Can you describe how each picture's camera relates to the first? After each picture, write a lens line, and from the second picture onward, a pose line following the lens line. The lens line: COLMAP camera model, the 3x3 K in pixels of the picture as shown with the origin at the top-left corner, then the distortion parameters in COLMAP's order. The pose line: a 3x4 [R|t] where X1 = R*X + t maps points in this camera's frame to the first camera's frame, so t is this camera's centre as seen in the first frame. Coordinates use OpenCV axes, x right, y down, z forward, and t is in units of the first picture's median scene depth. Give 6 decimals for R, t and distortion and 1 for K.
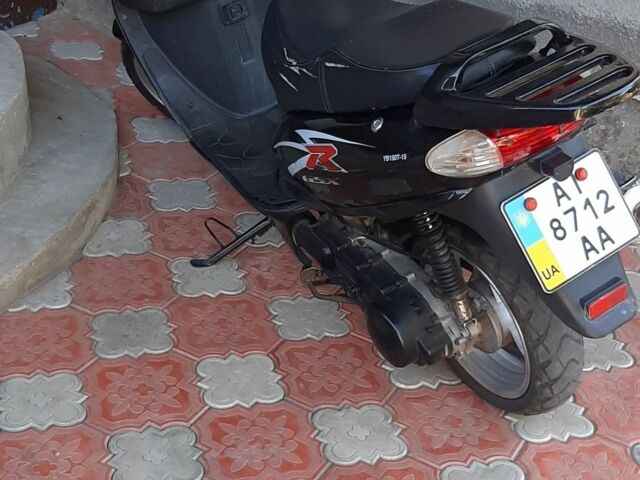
lens RADIAL K [[1082.1, 0, 320.0], [0, 1082.1, 313.5], [0, 0, 1]] dist [0.203260, -0.649318]
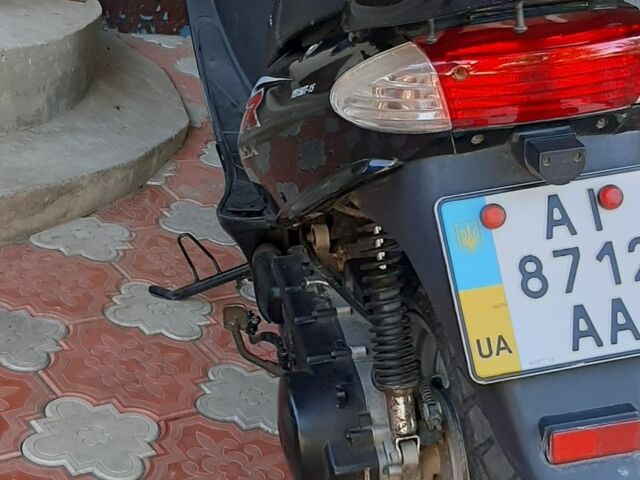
lens RADIAL K [[1082.1, 0, 320.0], [0, 1082.1, 313.5], [0, 0, 1]] dist [0.203260, -0.649318]
pose [[0.919146, 0.276592, -0.280478, 0.241371], [-0.324158, 0.935645, -0.139608, 0.042154], [0.223813, 0.219239, 0.949654, 0.411264]]
